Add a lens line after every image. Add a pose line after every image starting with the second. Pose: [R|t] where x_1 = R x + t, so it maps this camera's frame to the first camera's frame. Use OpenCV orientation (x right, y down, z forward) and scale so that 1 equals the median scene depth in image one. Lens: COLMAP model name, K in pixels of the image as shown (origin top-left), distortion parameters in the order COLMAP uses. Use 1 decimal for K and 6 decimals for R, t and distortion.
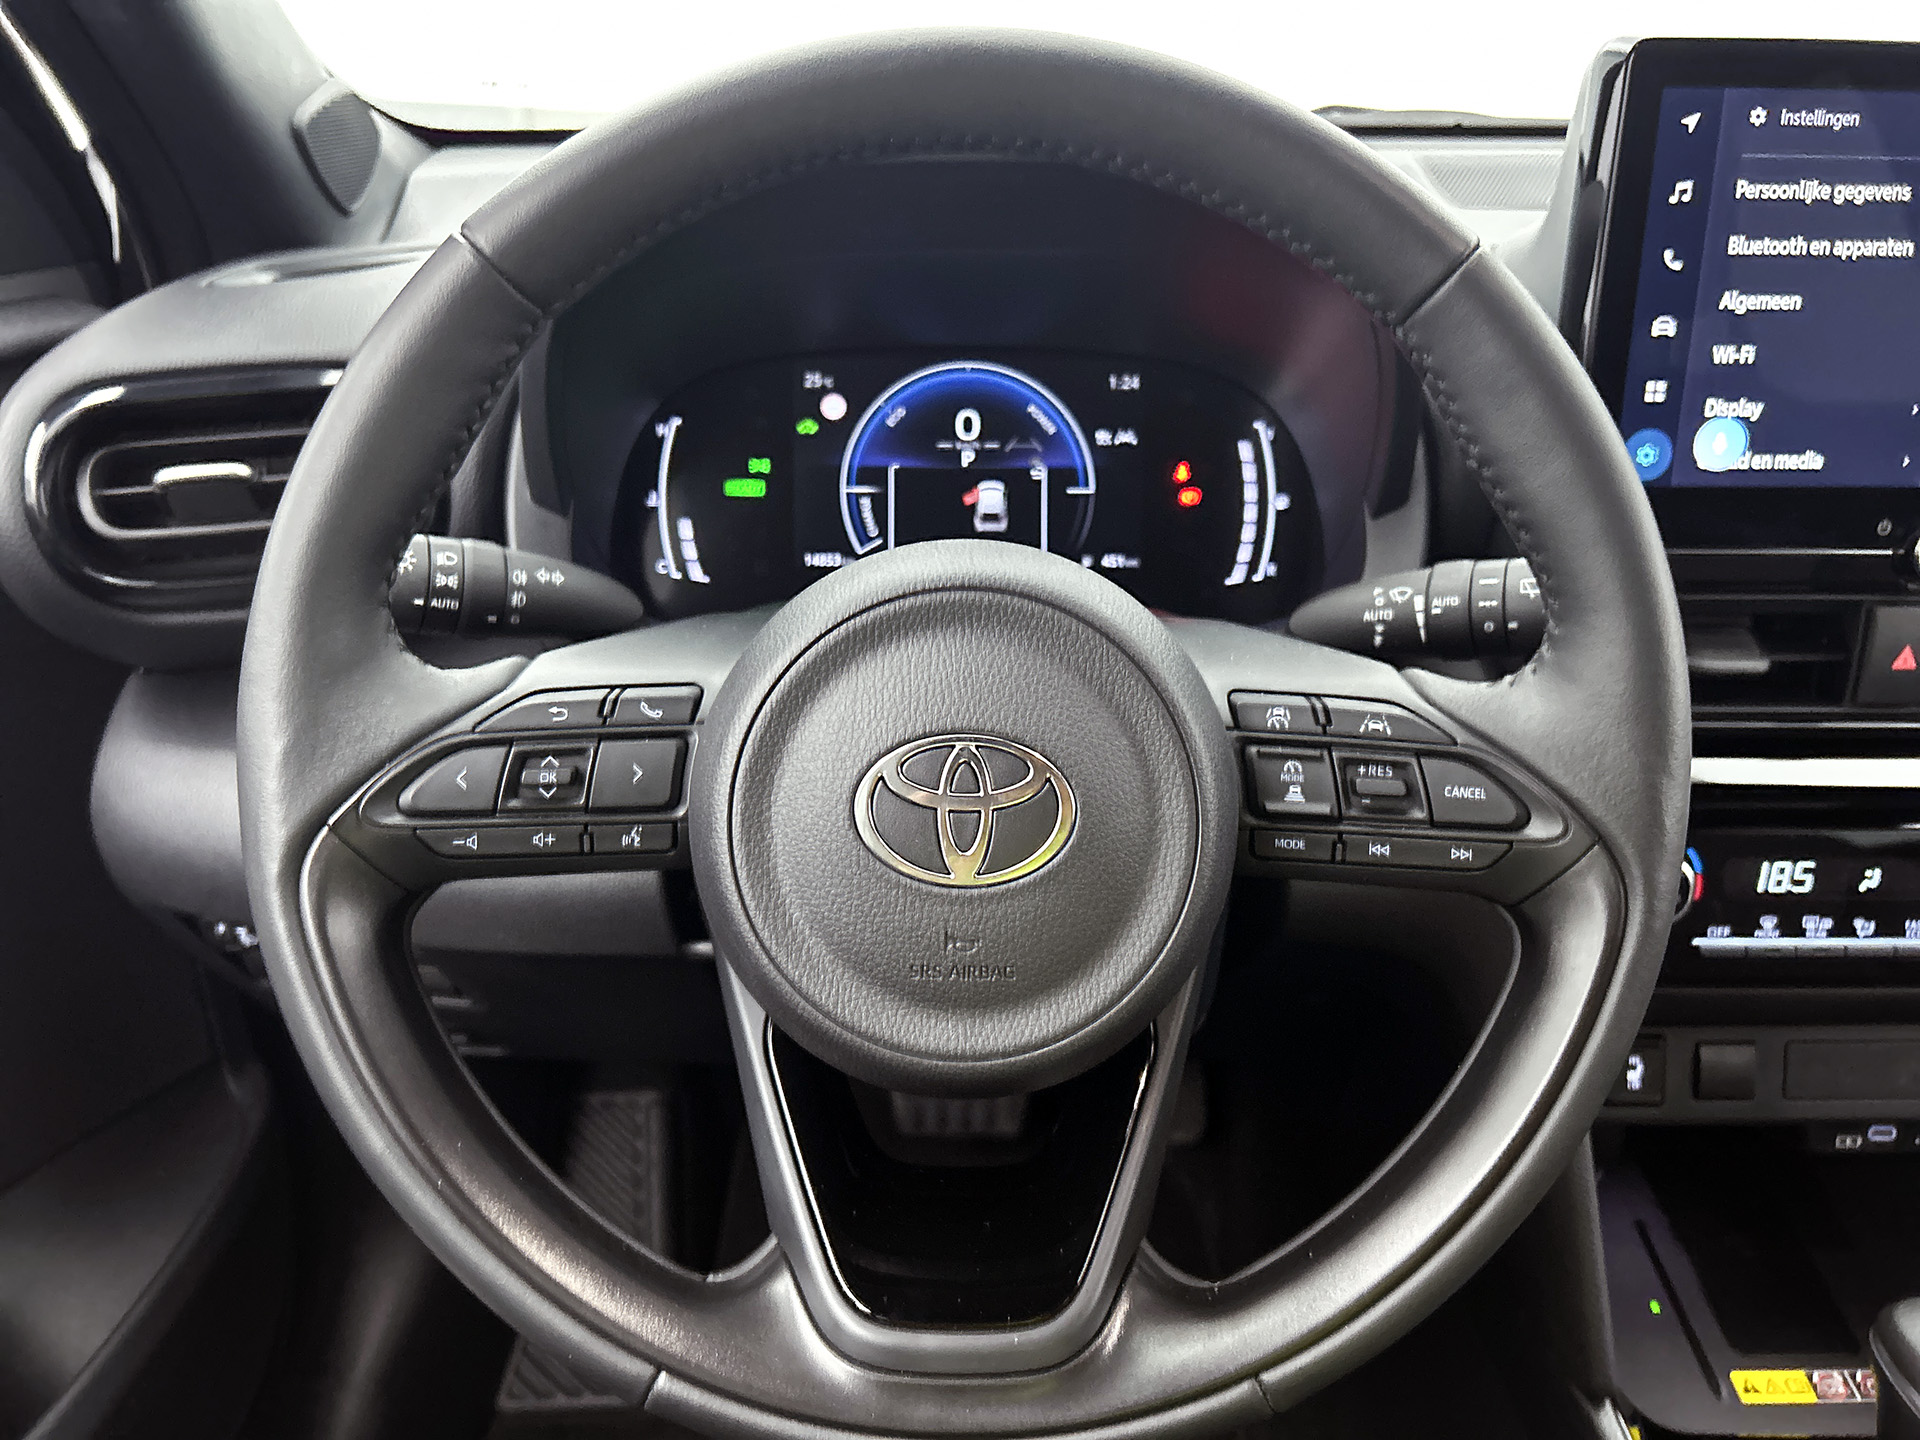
lens RADIAL K [[1479.8, 0, 956.3], [0, 1479.8, 712.2], [0, 0, 1]] dist [0.052392, -0.060204]
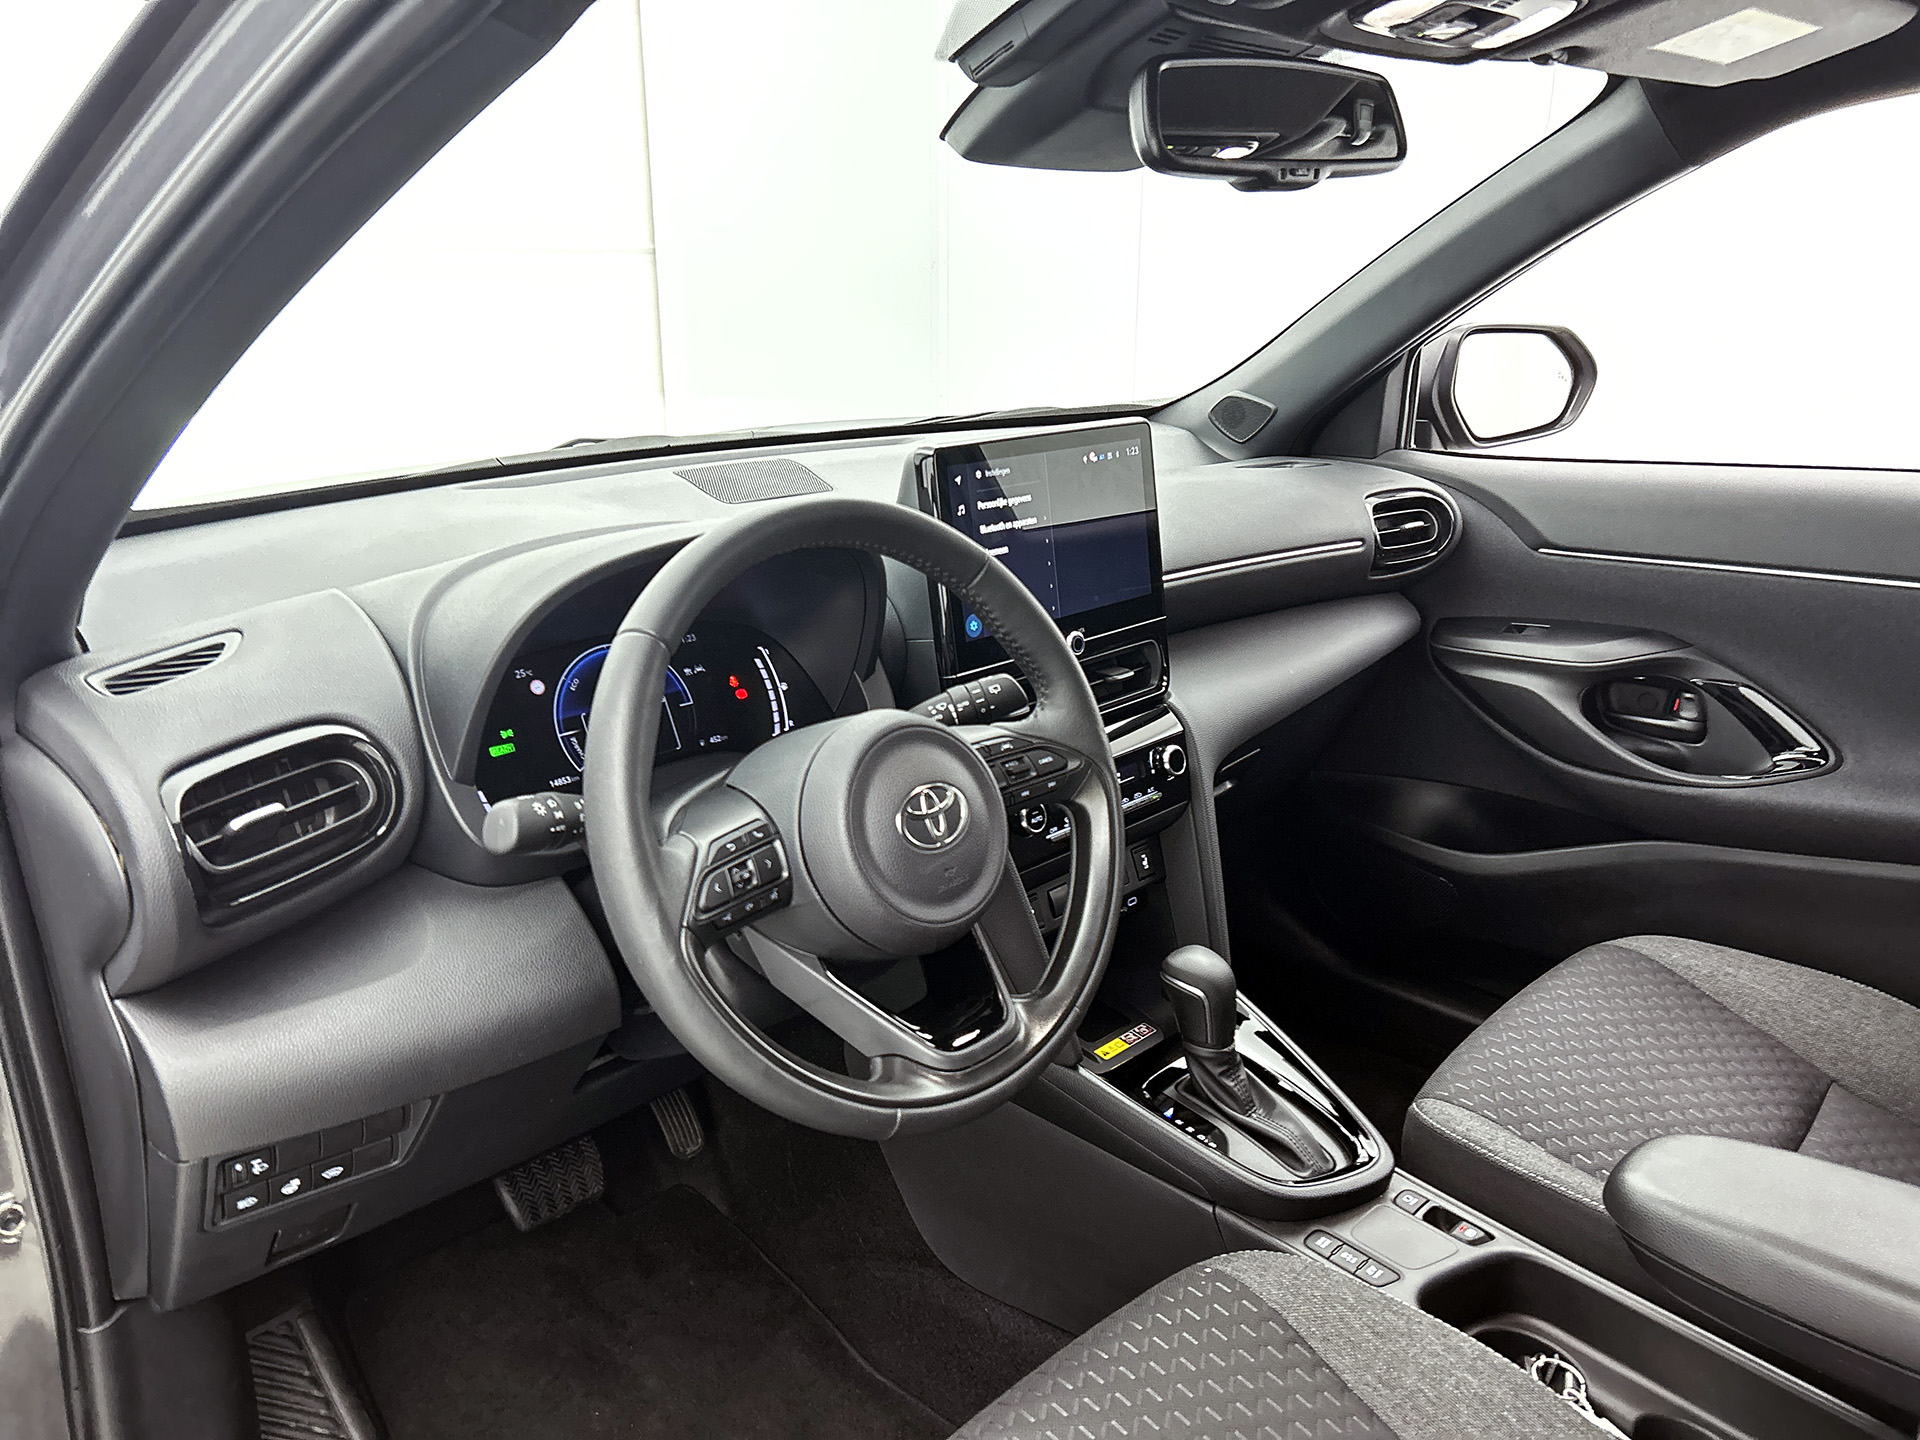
lens RADIAL K [[1441.3, 0, 1004.4], [0, 1441.3, 726.1], [0, 0, 1]] dist [0.031817, -0.019223]
pose [[0.698756, -0.227952, 0.678070, -0.908594], [0.300230, 0.953801, 0.011258, -0.041099], [-0.649309, 0.195710, 0.734911, -0.506473]]
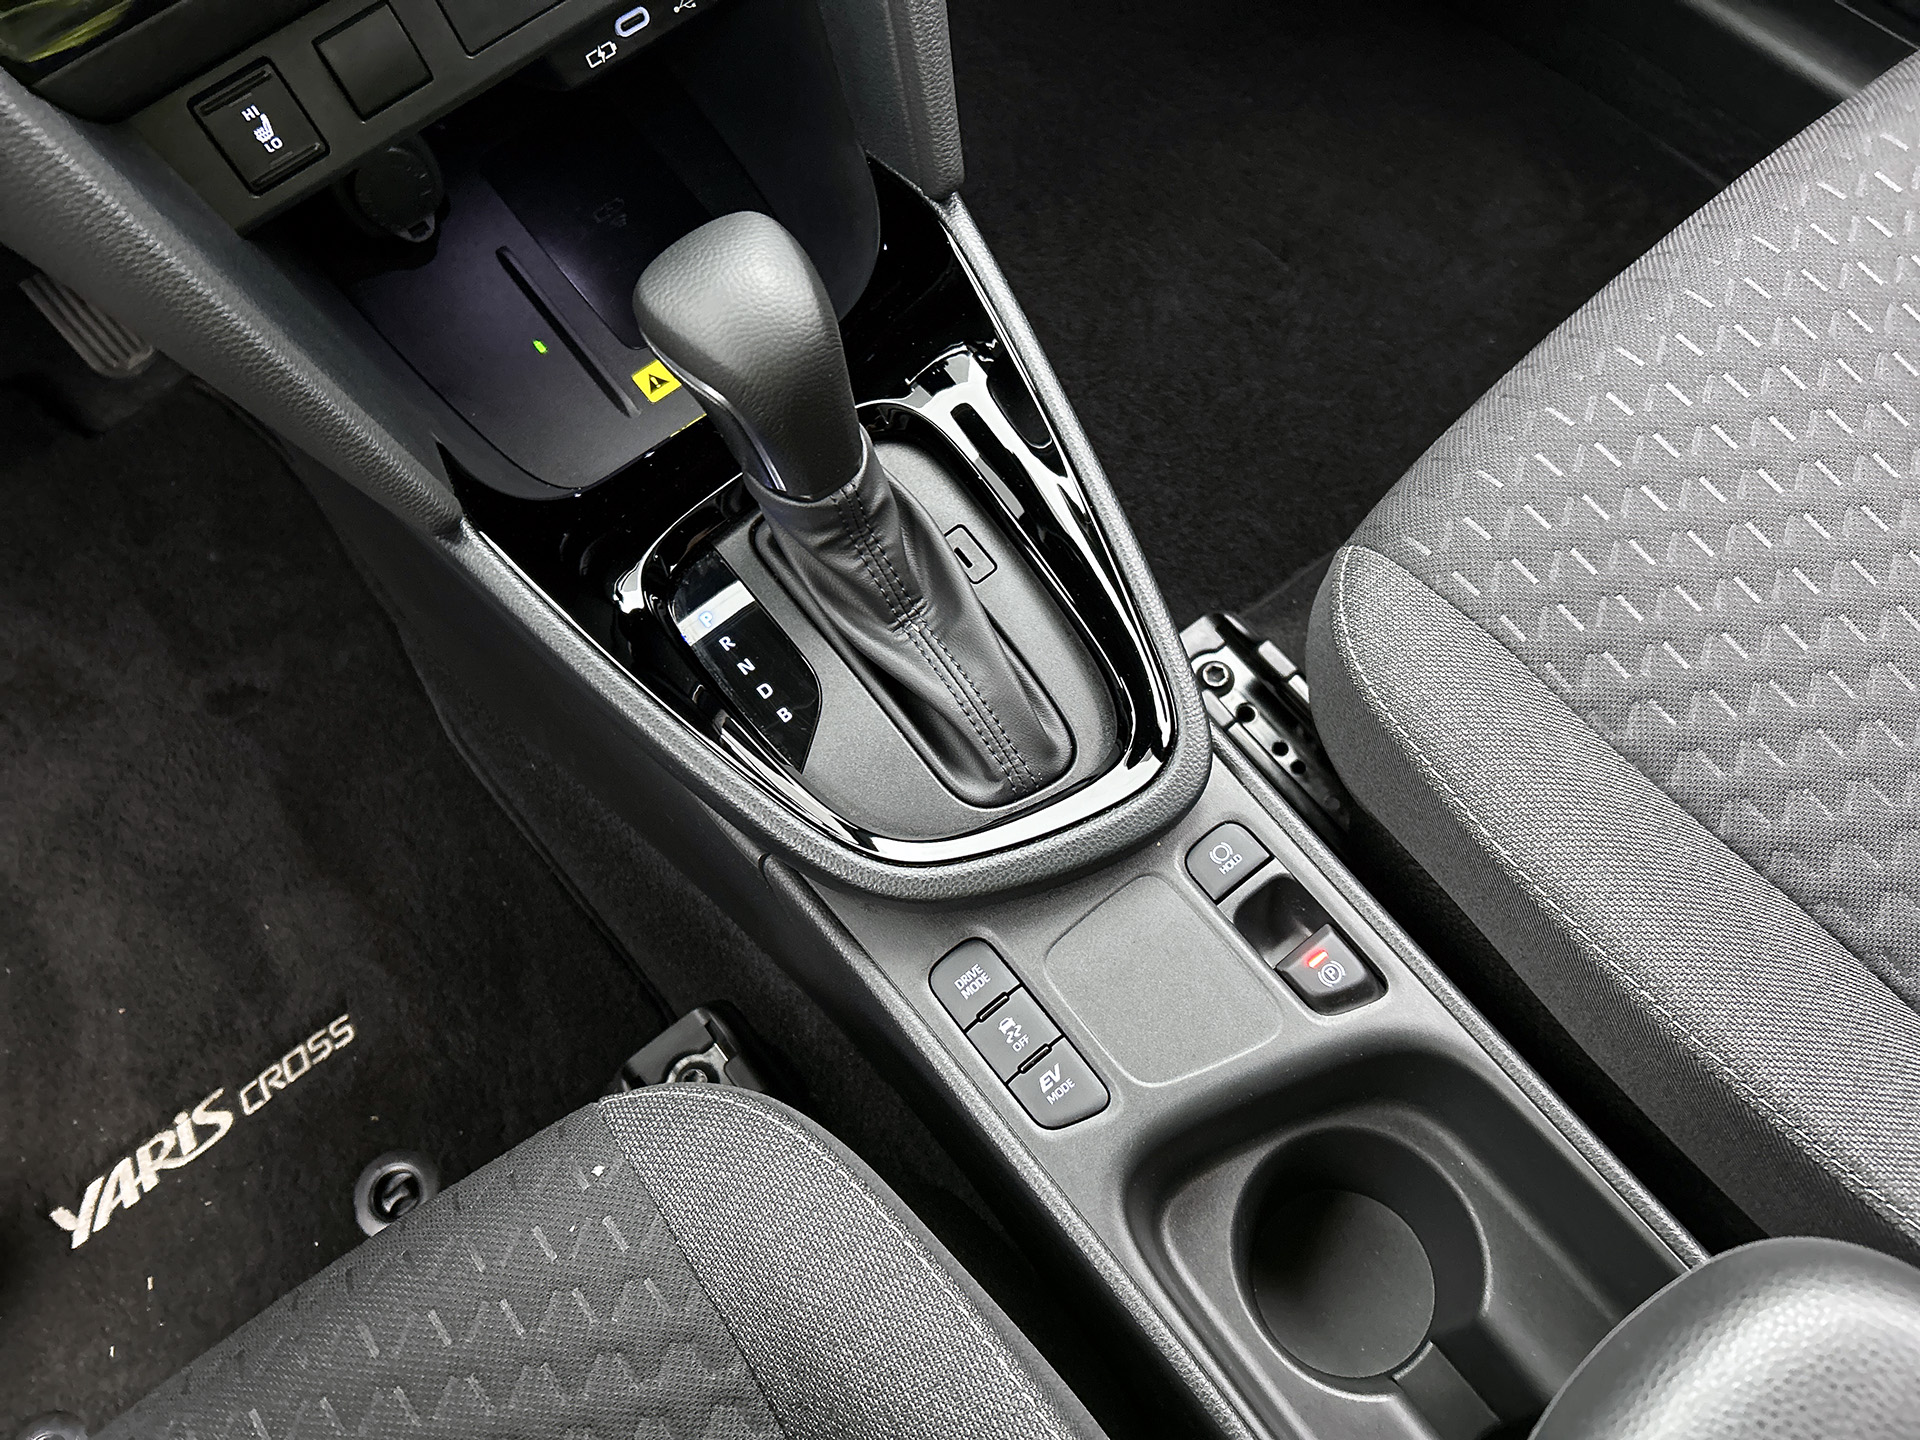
lens RADIAL K [[1479.8, 0, 989.3], [0, 1479.8, 724.3], [0, 0, 1]] dist [0.052392, -0.060204]
pose [[0.791846, -0.583258, 0.181079, 0.461844], [0.340004, 0.667319, 0.662633, 0.081140], [-0.507323, -0.463136, 0.726724, 0.189543]]
